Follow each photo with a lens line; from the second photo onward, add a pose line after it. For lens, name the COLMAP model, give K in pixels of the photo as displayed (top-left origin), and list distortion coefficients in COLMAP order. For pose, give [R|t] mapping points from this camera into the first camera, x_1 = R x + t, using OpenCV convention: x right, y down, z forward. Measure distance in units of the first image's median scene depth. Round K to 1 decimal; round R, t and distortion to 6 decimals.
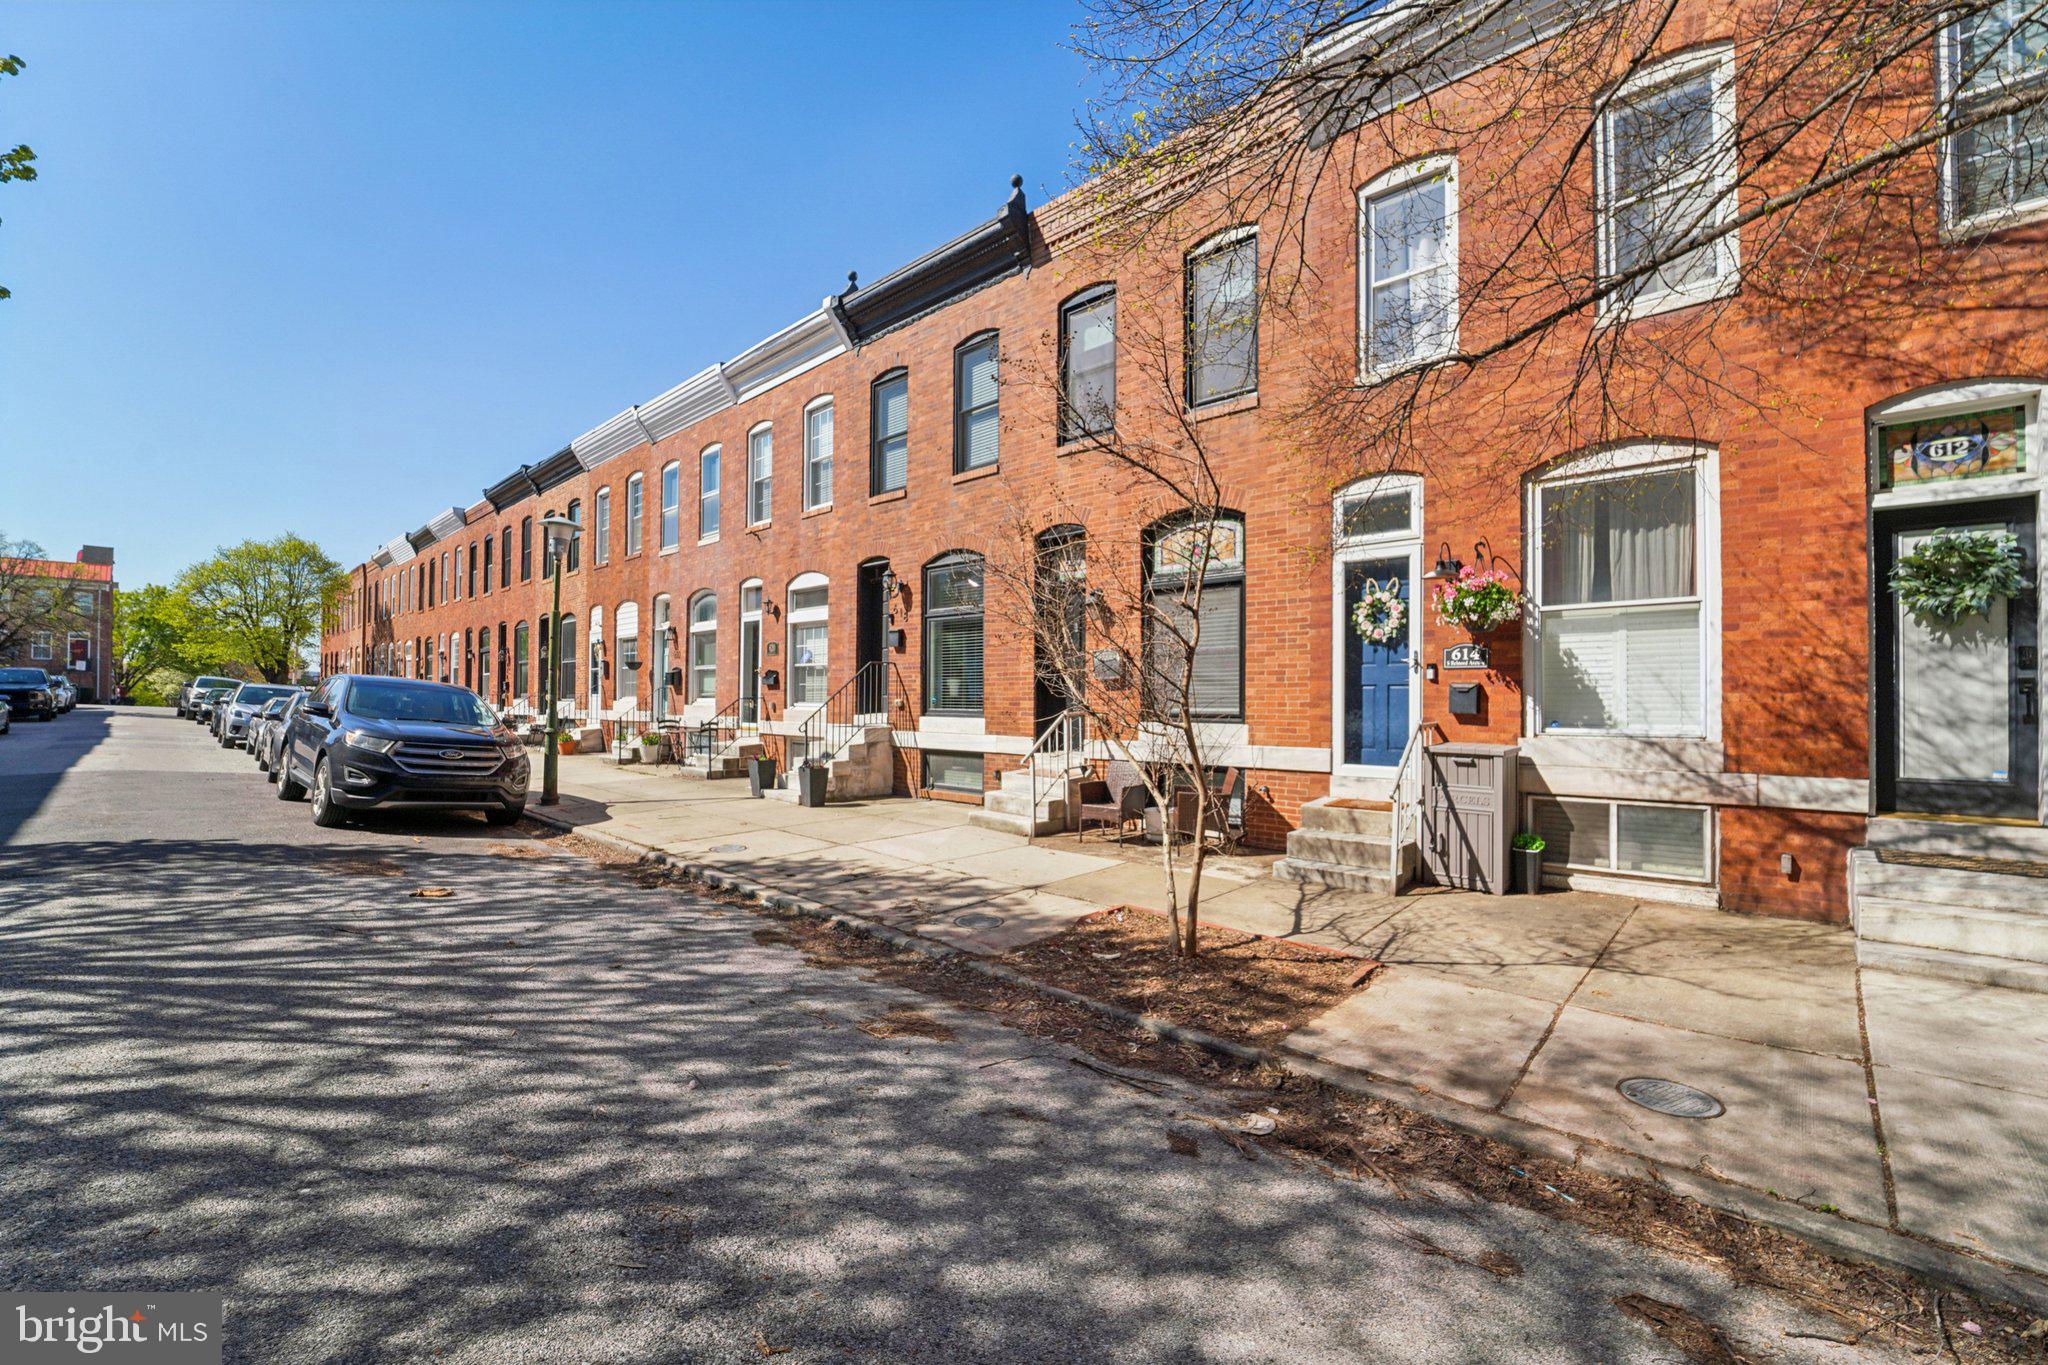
lens RADIAL K [[831.6, 0, 1032.9], [0, 831.6, 692.4], [0, 0, 1]] dist [-0.022875, 0.000412]
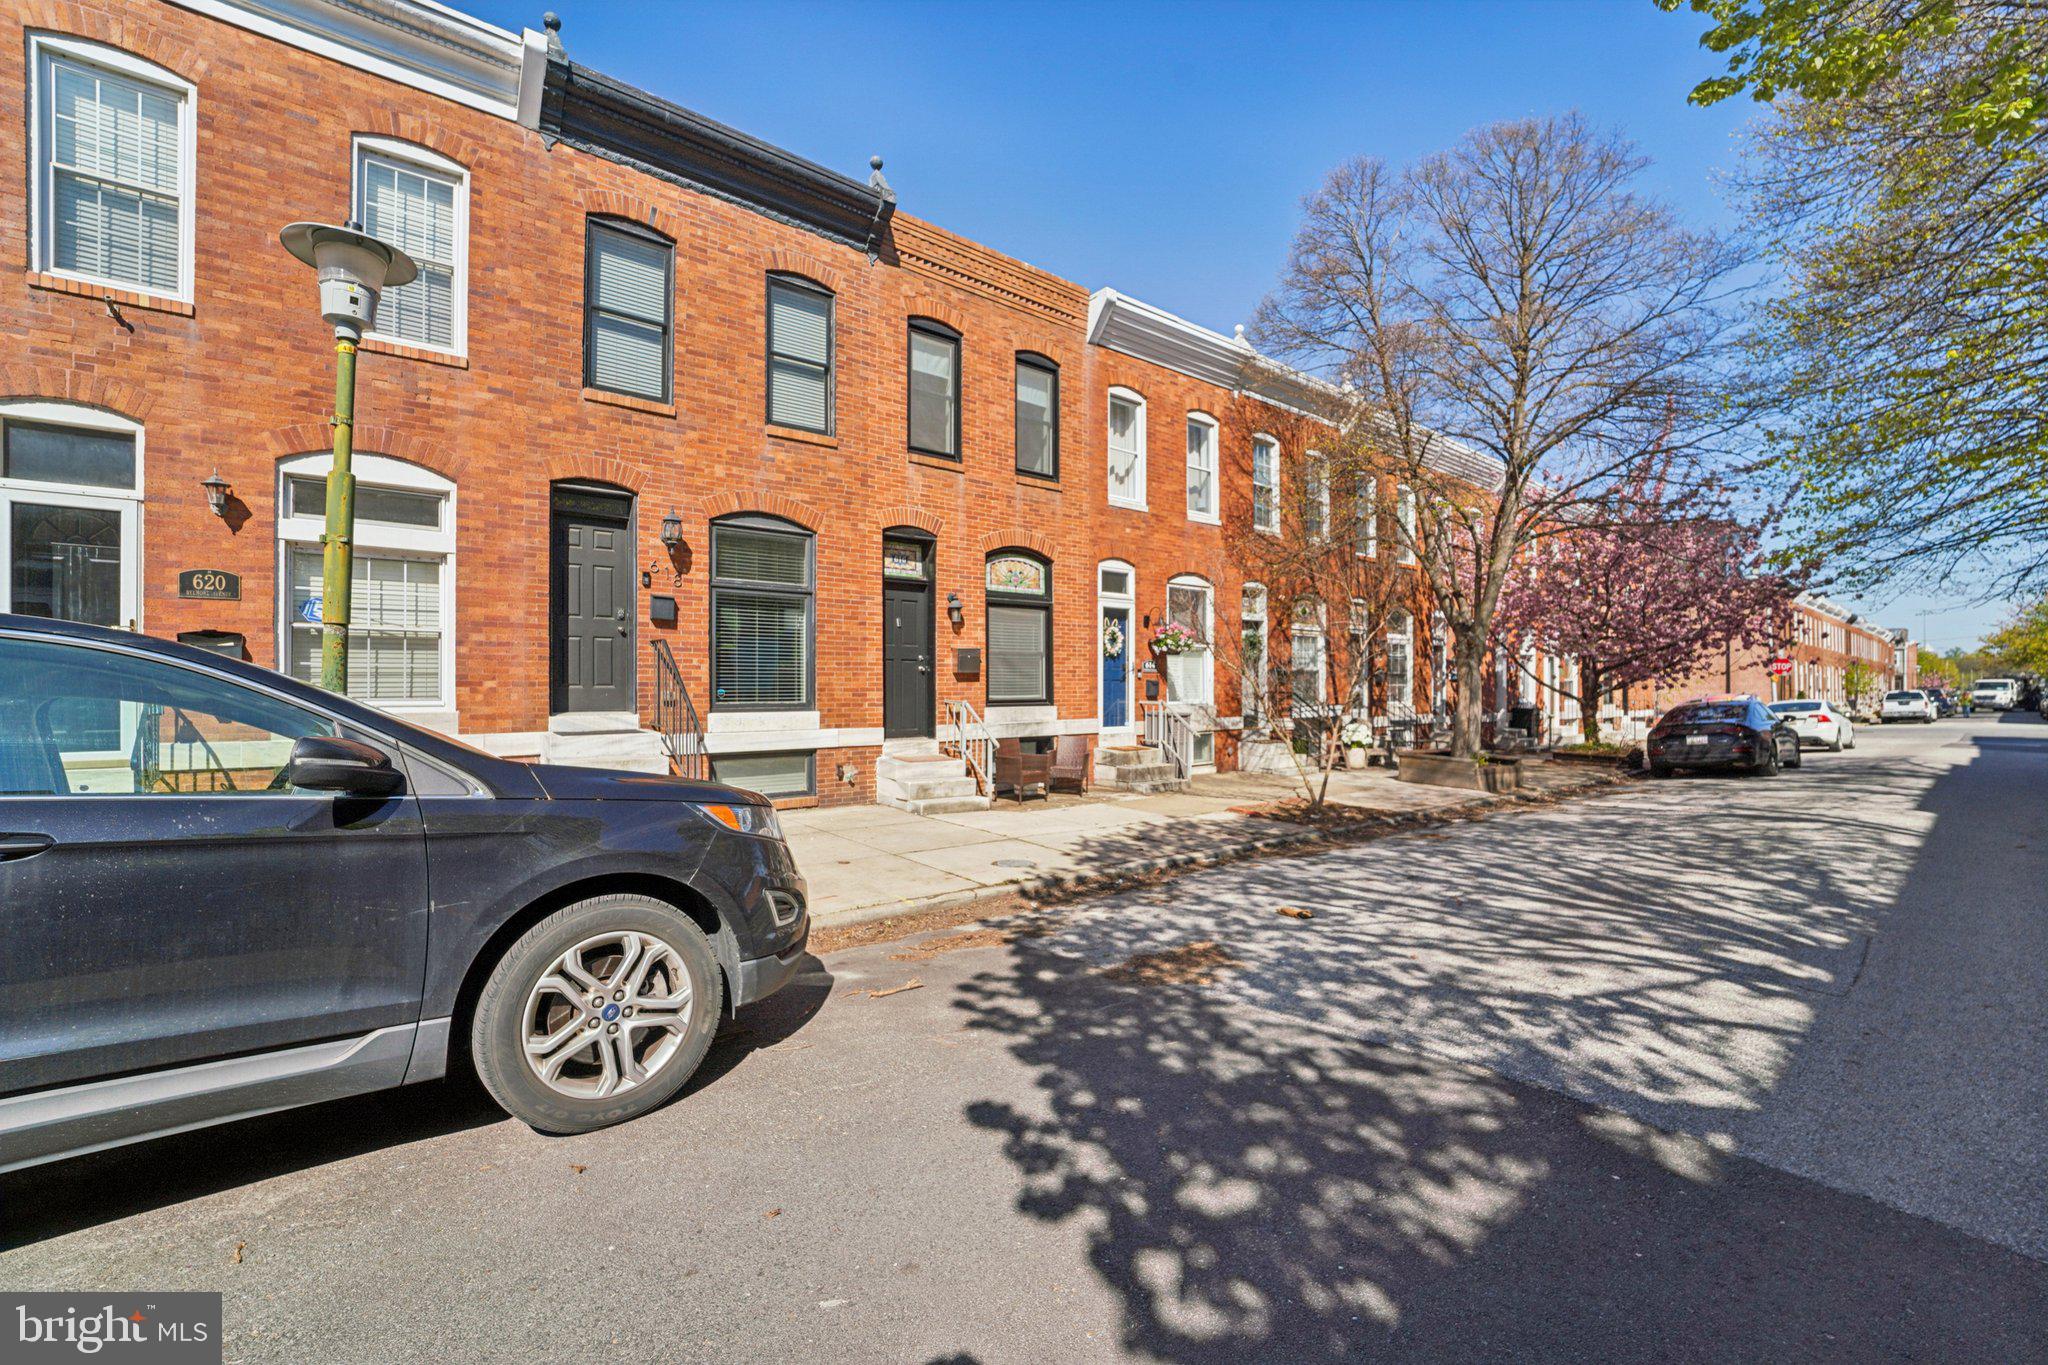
lens RADIAL K [[831.6, 0, 1033.7], [0, 831.6, 685.8], [0, 0, 1]] dist [-0.022875, 0.000412]
pose [[0.140199, -0.008189, 0.990089, -1.135113], [-0.012301, 0.999874, 0.010012, -0.010542], [-0.990047, -0.013583, 0.140081, 0.782797]]
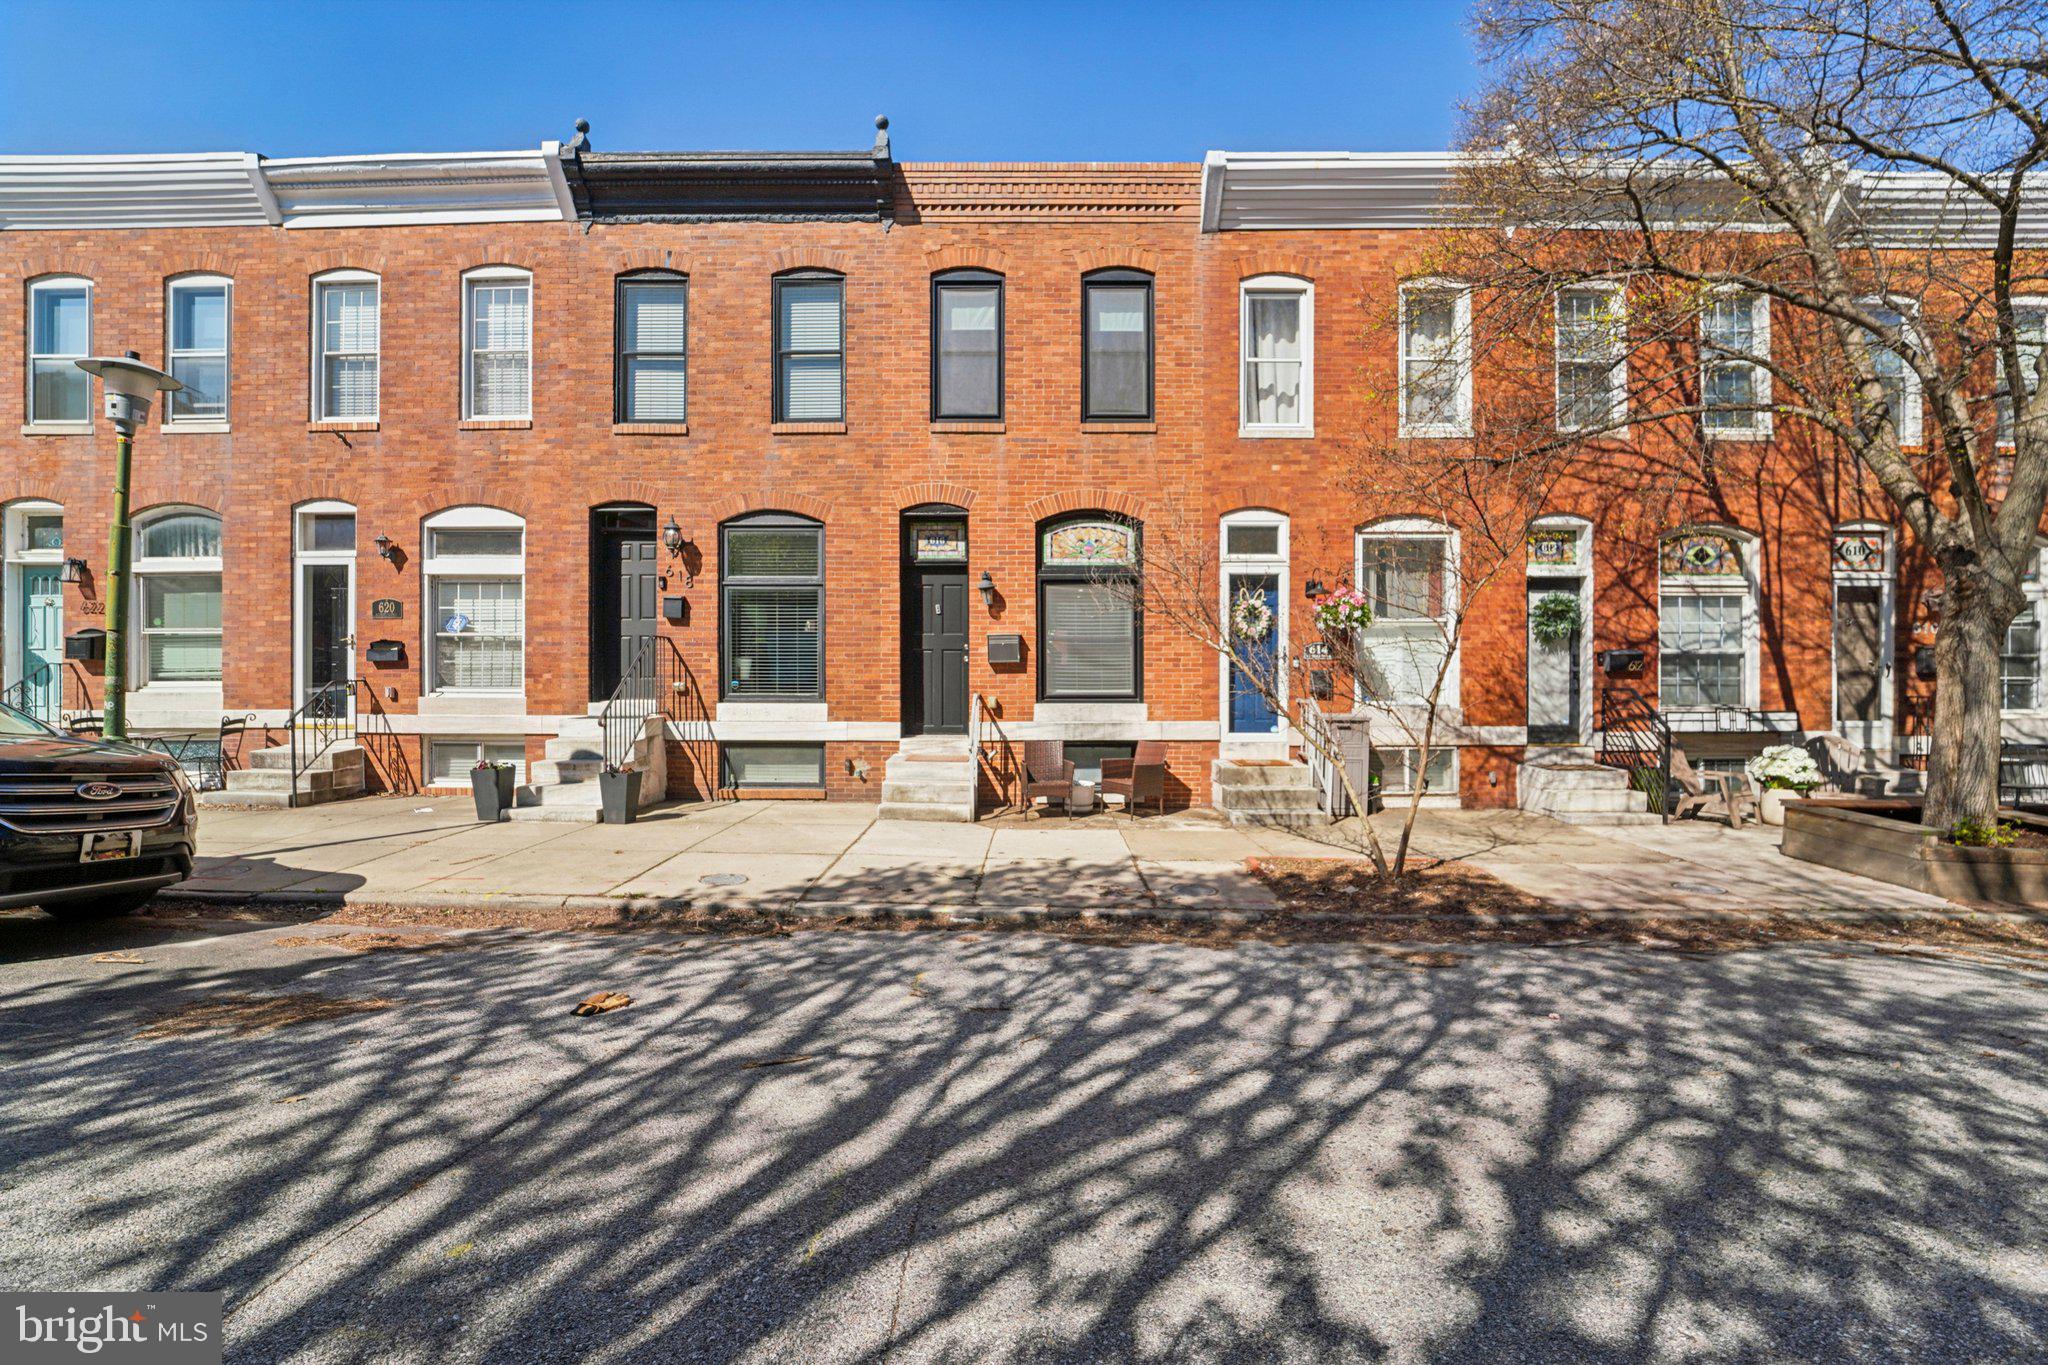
lens RADIAL K [[831.6, 0, 1039.9], [0, 831.6, 691.1], [0, 0, 1]] dist [-0.022875, 0.000412]
pose [[0.740280, -0.010295, 0.672219, -0.602826], [-0.004324, 0.999789, 0.020073, -0.001313], [-0.672284, -0.017767, 0.740080, 0.218661]]
